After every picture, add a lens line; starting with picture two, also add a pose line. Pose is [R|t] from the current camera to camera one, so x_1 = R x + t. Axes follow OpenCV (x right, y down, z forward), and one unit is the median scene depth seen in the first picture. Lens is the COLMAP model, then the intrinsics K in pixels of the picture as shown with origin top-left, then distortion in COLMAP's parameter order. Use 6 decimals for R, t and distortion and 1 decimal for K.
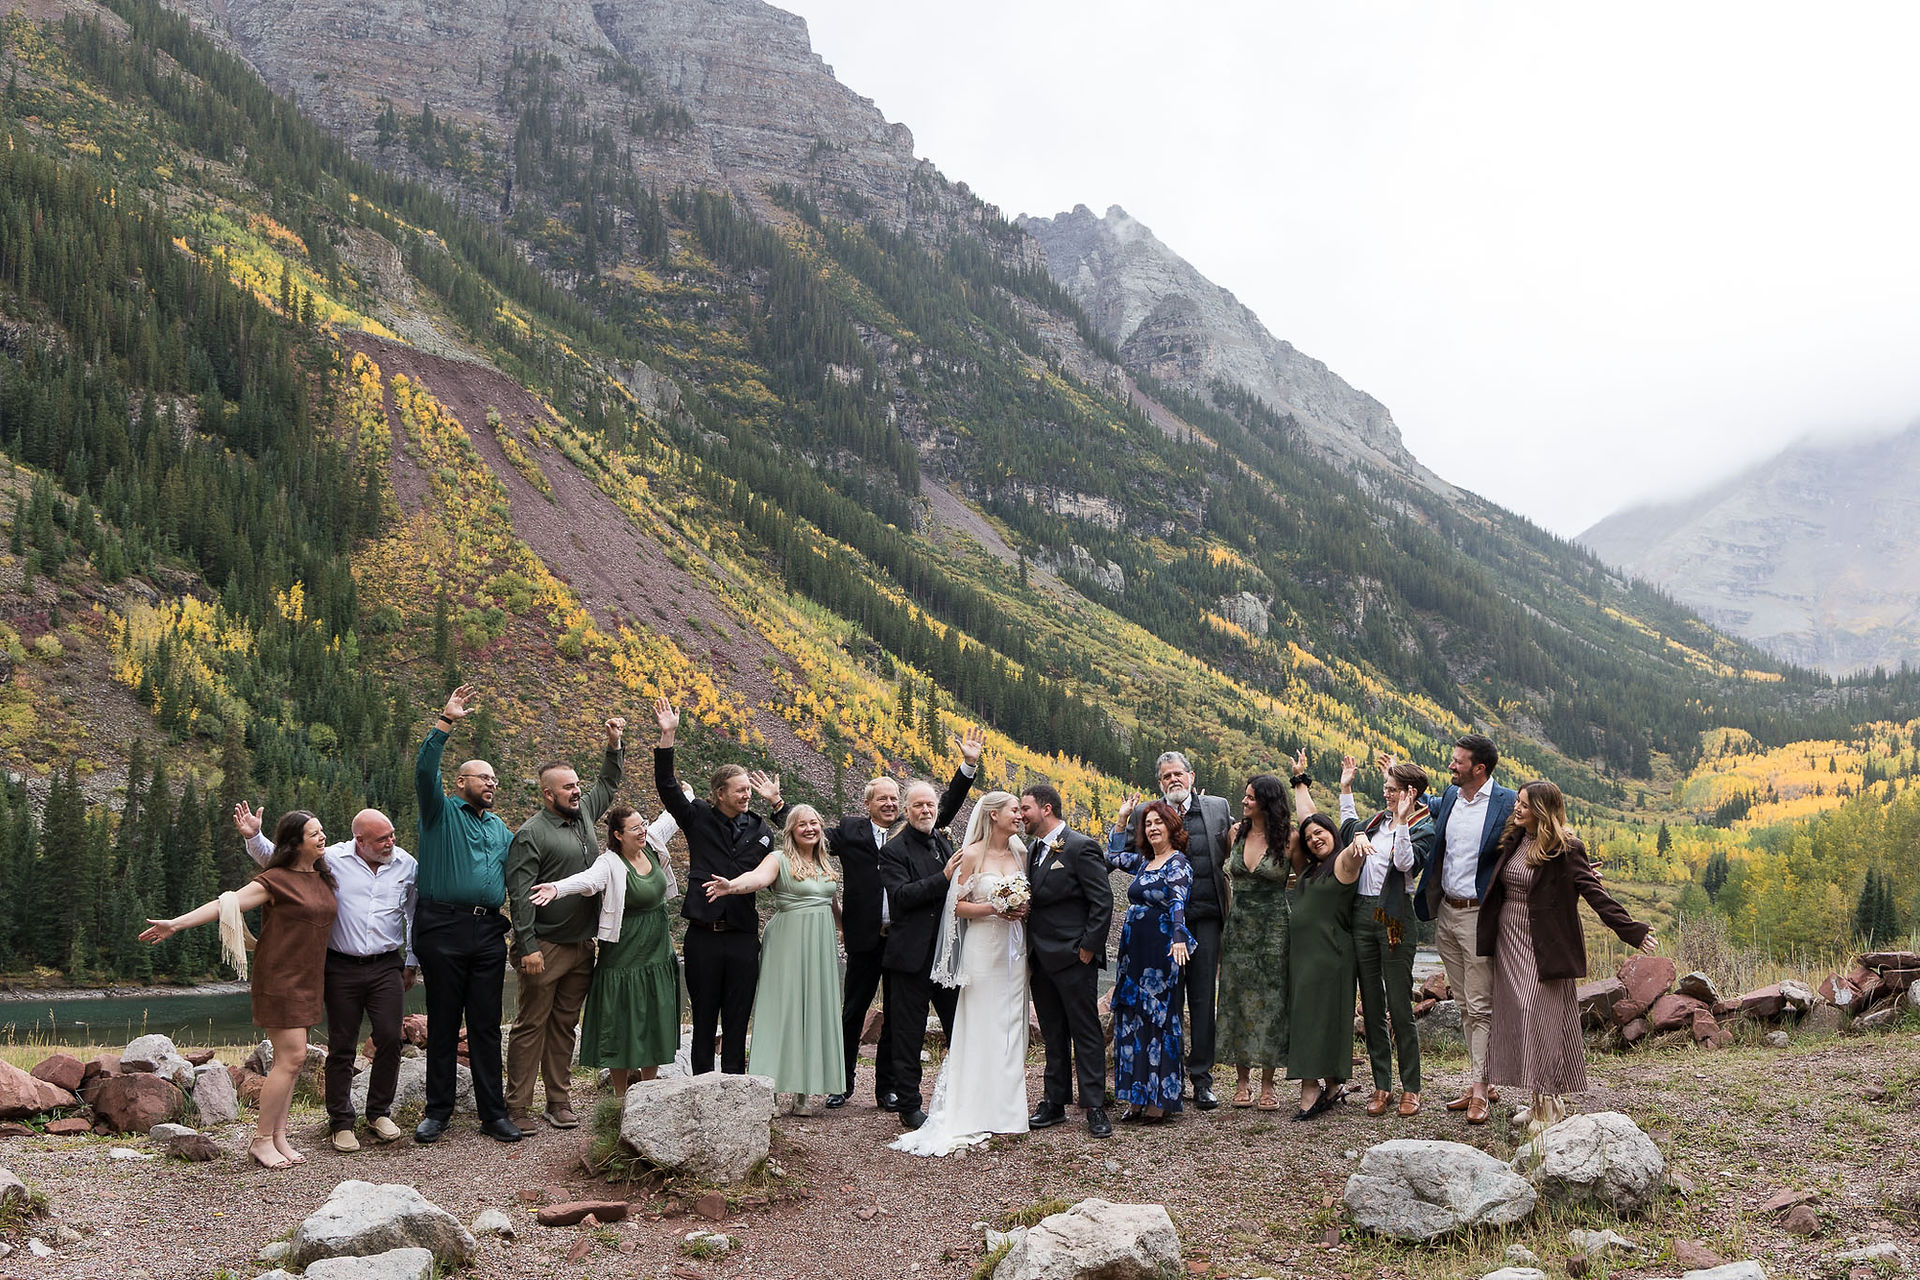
lens RADIAL K [[1937.6, 0, 960.0], [0, 1937.6, 640.0], [0, 0, 1]] dist [0.011219, -0.018297]
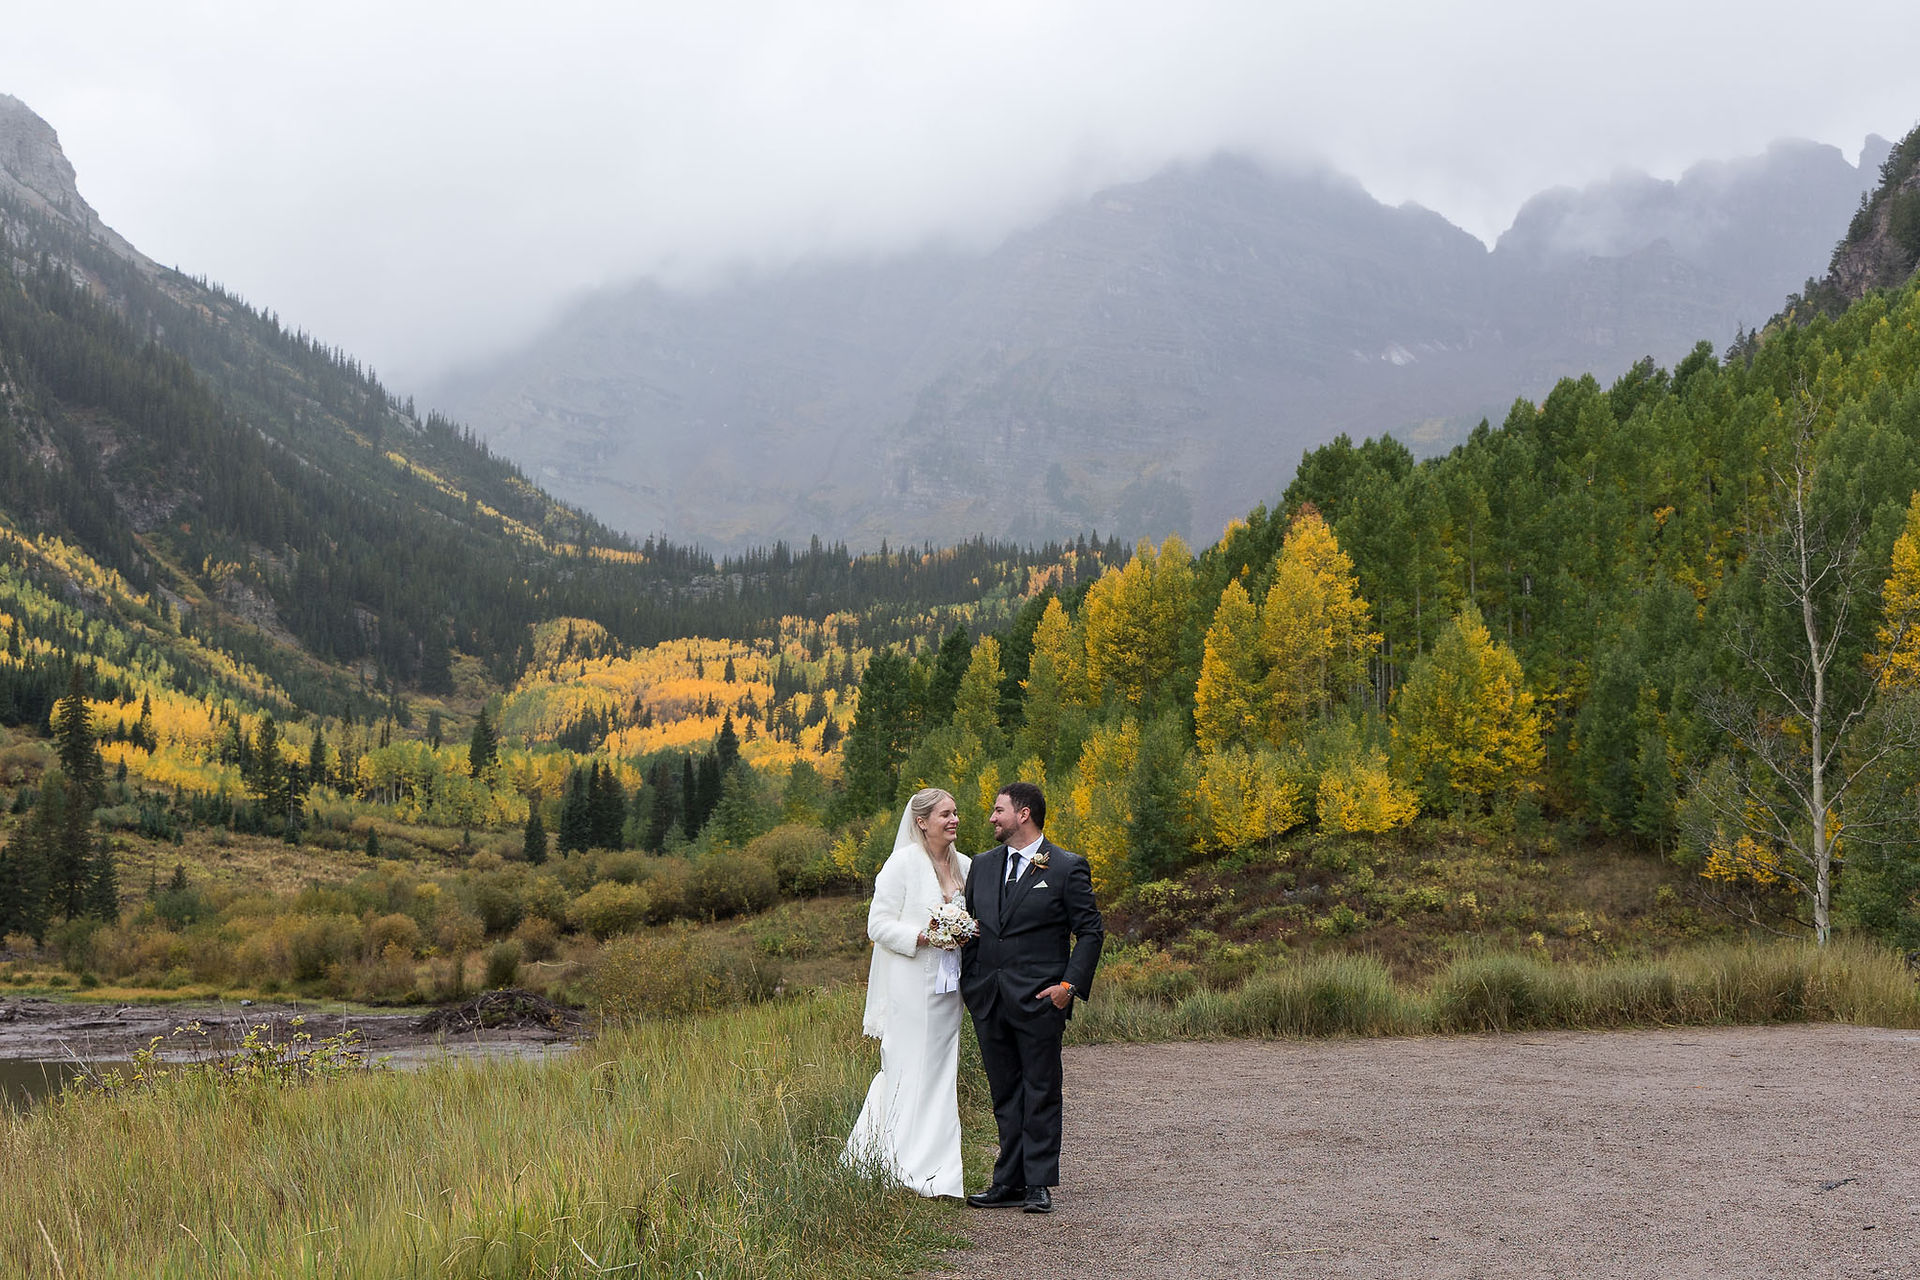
lens RADIAL K [[2772.9, 0, 960.0], [0, 2772.9, 640.0], [0, 0, 1]] dist [0.008115, 0.019579]
pose [[0.864656, 0.020098, 0.501962, 0.061726], [-0.034177, 0.999238, 0.018864, 0.033686], [-0.501201, -0.033466, 0.864684, 0.181197]]
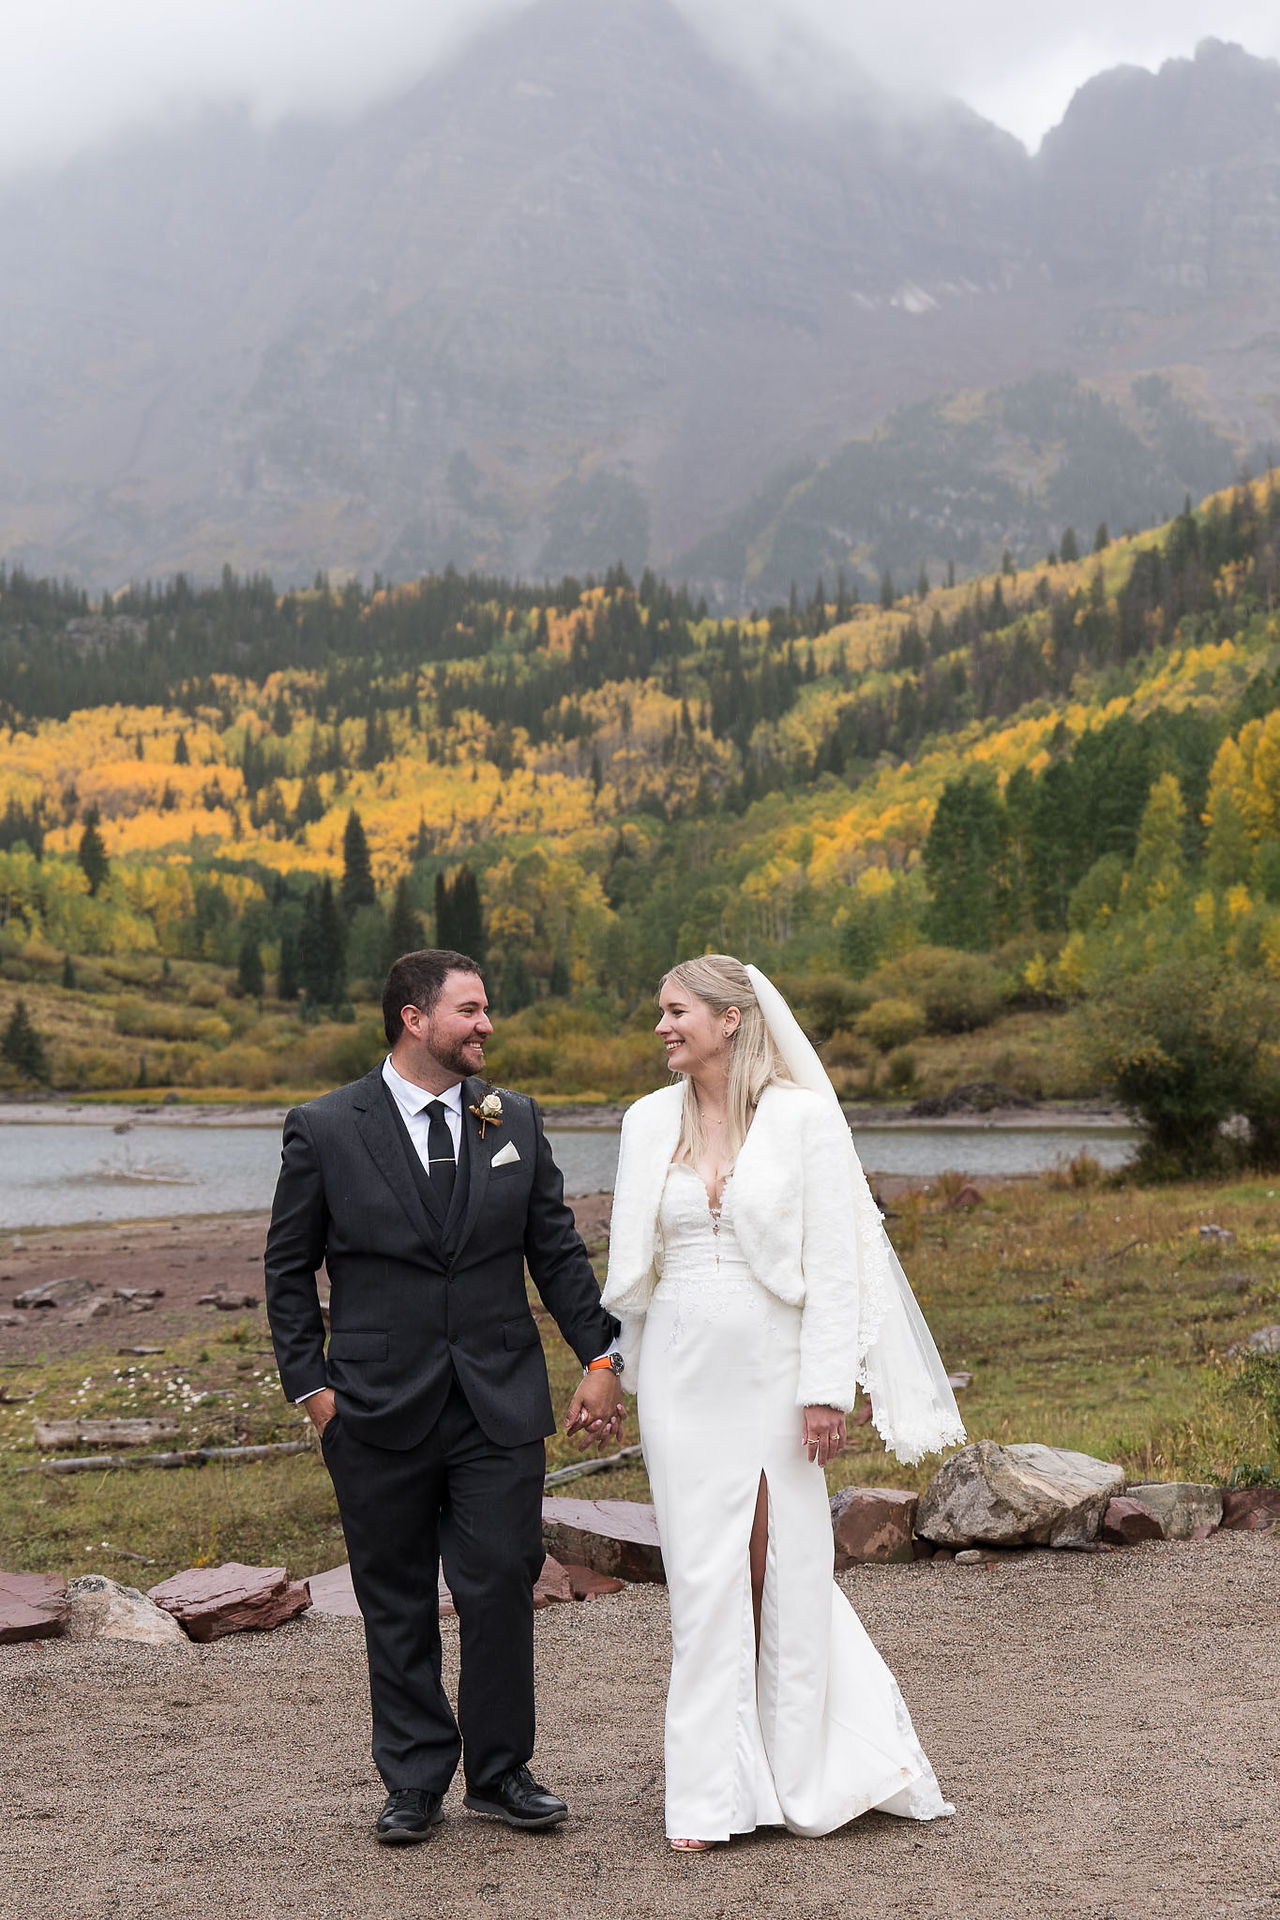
lens RADIAL K [[3852.8, 0, 646.4], [0, 3852.8, 997.2], [0, 0, 1]] dist [0.064171, 0.162952]
pose [[0.810813, -0.031769, 0.584443, -0.020587], [-0.030417, 0.994890, 0.096278, 0.028389], [-0.584515, -0.095841, 0.805703, 0.143291]]
